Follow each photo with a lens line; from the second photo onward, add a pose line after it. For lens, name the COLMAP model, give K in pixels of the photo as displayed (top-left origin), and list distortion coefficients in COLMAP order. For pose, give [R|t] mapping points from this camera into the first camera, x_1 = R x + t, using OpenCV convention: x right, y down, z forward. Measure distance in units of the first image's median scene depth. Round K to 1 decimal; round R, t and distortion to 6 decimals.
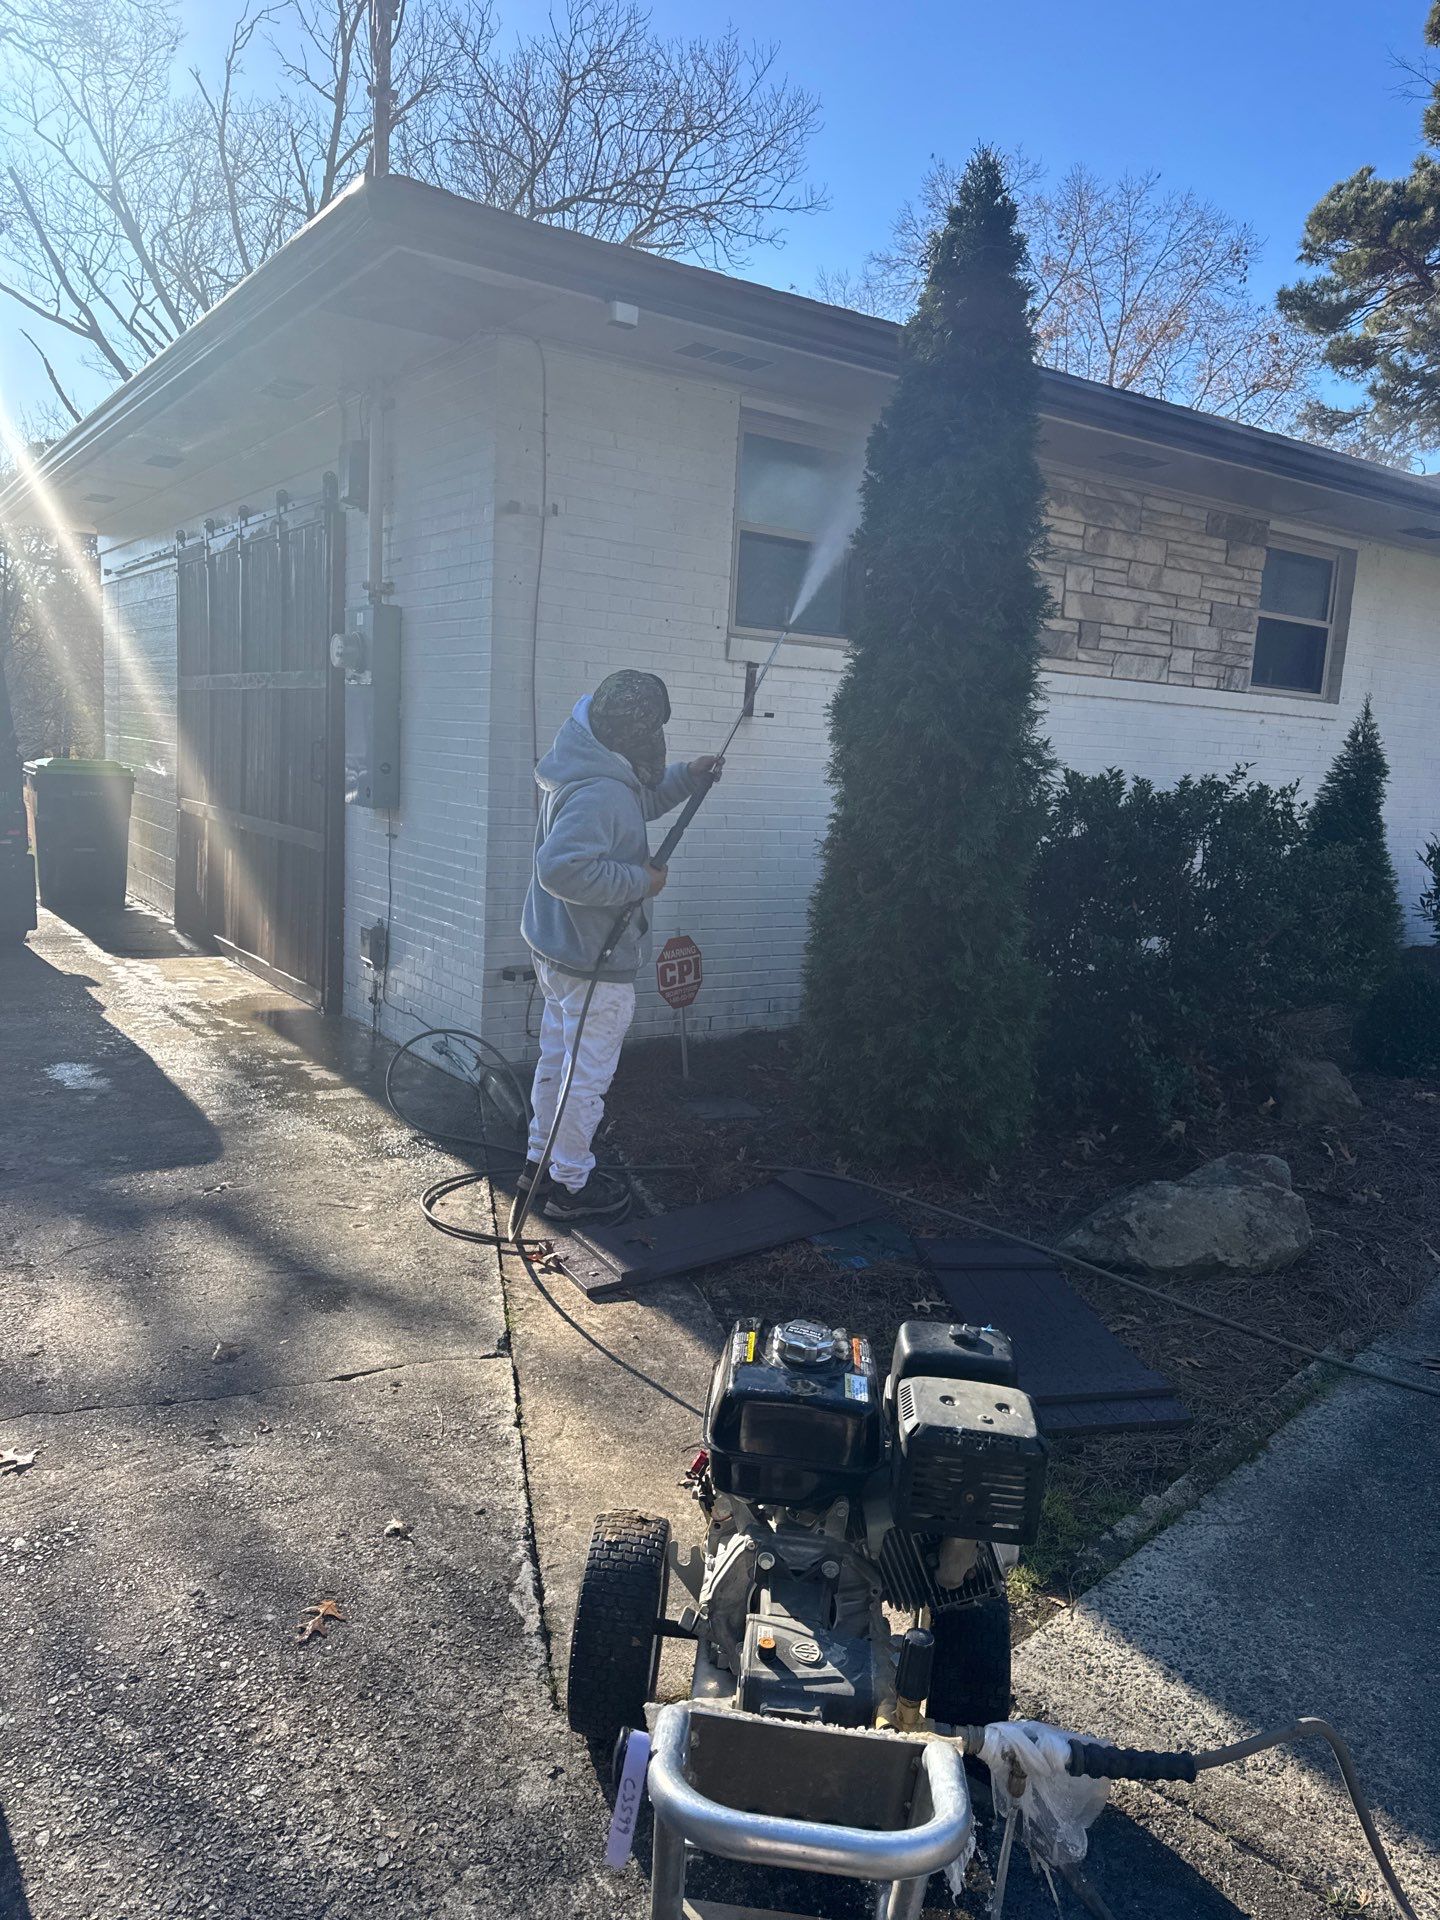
lens RADIAL K [[1369.5, 0, 734.2], [0, 1369.5, 949.9], [0, 0, 1]] dist [0.033279, -0.031806]
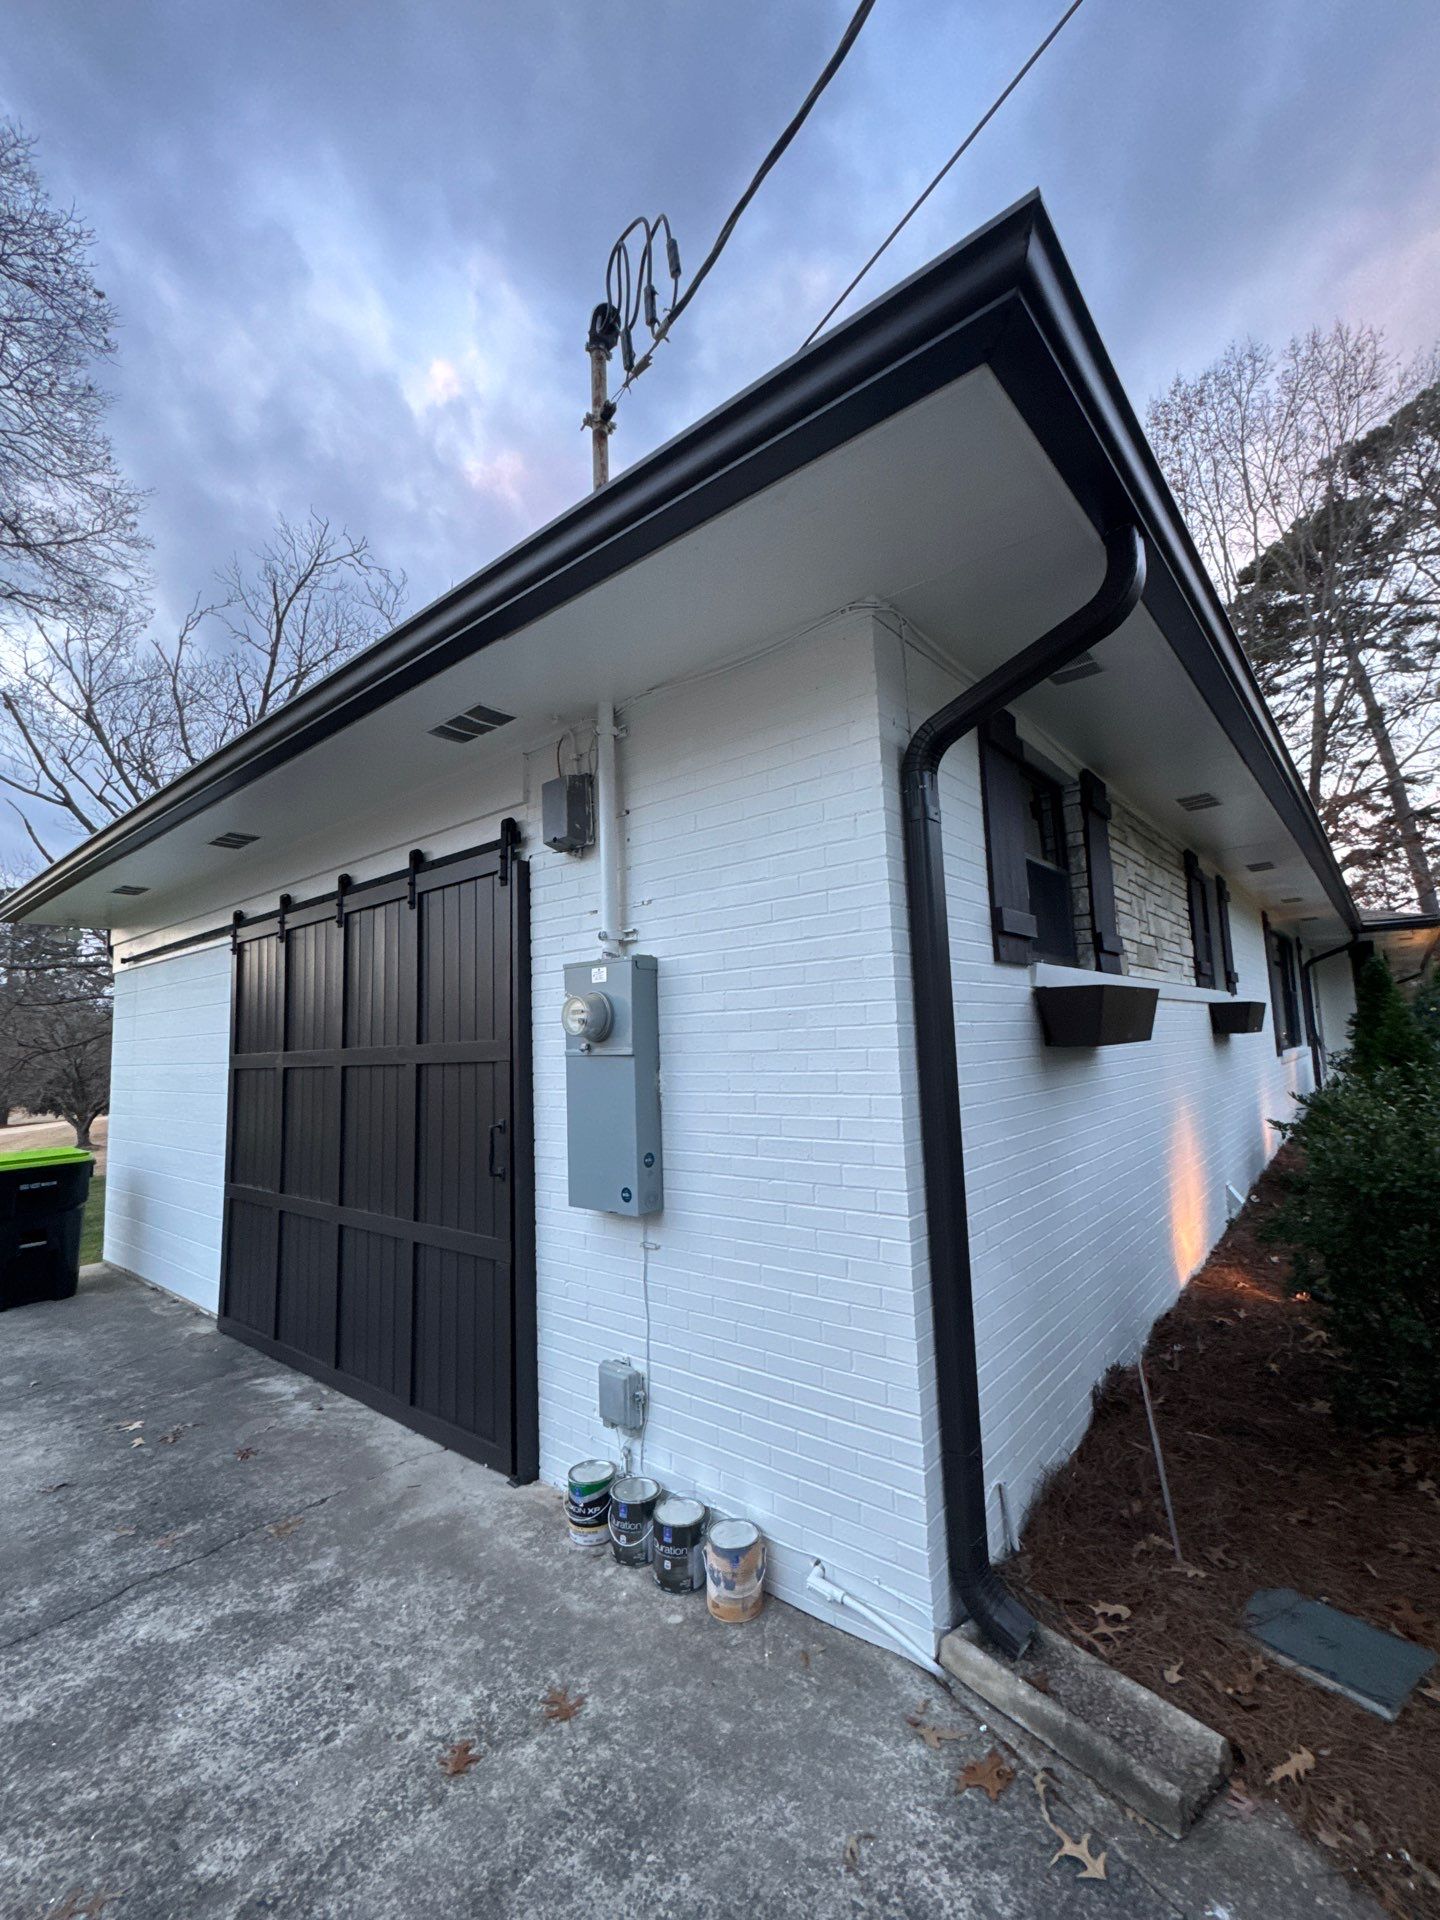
lens RADIAL K [[819.8, 0, 733.9], [0, 819.8, 952.5], [0, 0, 1]] dist [-0.005513, -0.000502]
pose [[0.957030, -0.062724, 0.283124, -0.248370], [0.131313, 0.964230, -0.230254, -0.101427], [-0.258554, 0.257538, 0.931034, 0.400196]]
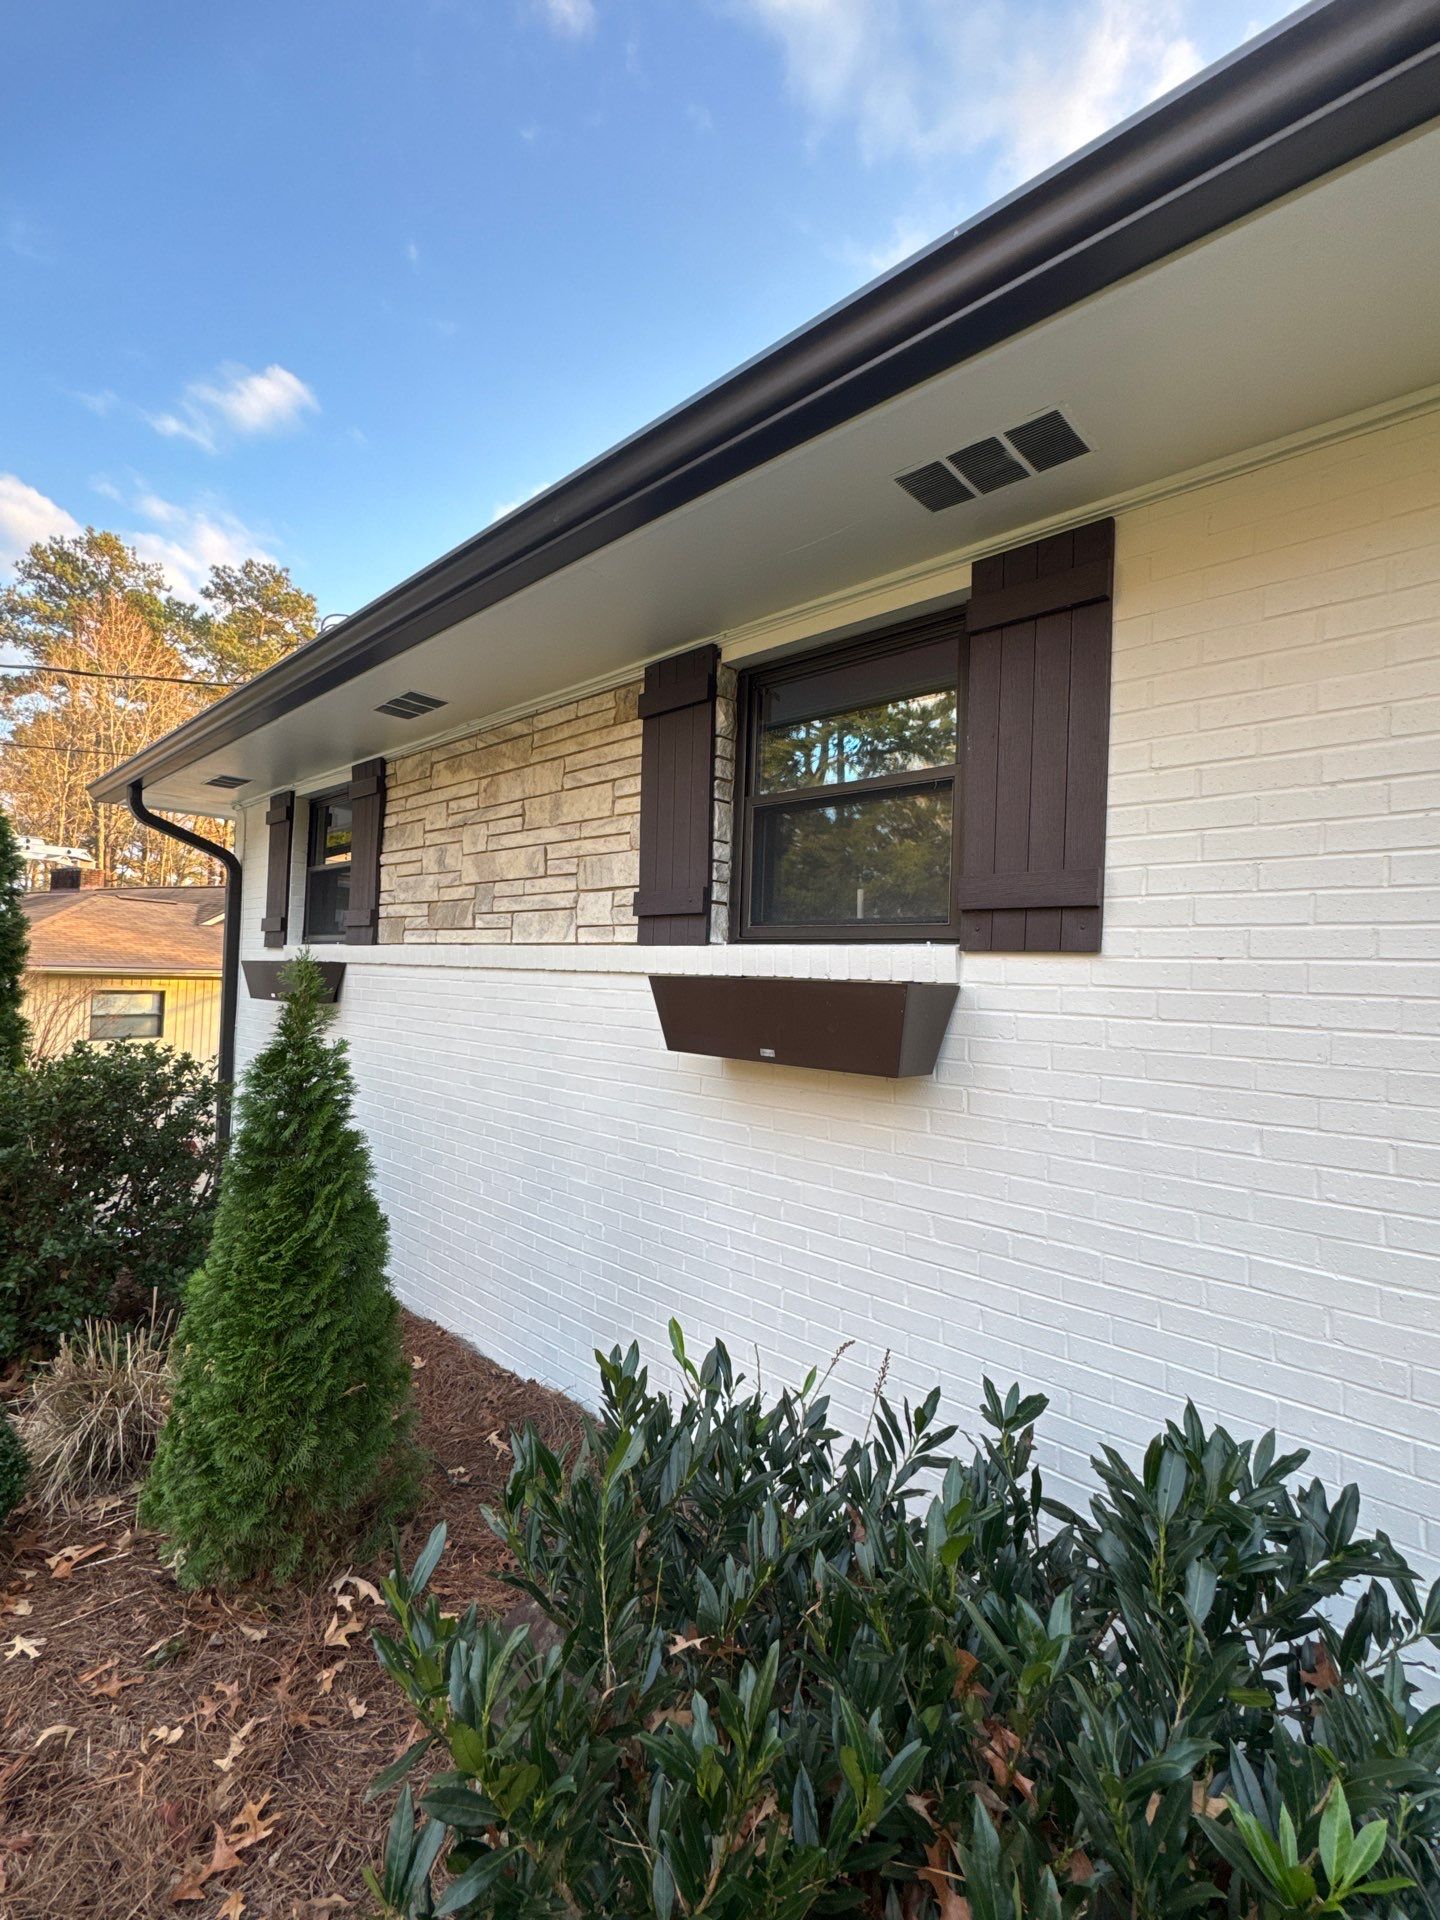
lens RADIAL K [[870.0, 0, 718.0], [0, 870.0, 953.9], [0, 0, 1]] dist [-0.006566, 0.002054]
pose [[0.205673, -0.075641, -0.975693, 0.735980], [-0.160527, 0.980896, -0.109883, -0.145605], [0.965365, 0.179225, 0.189601, 0.950823]]
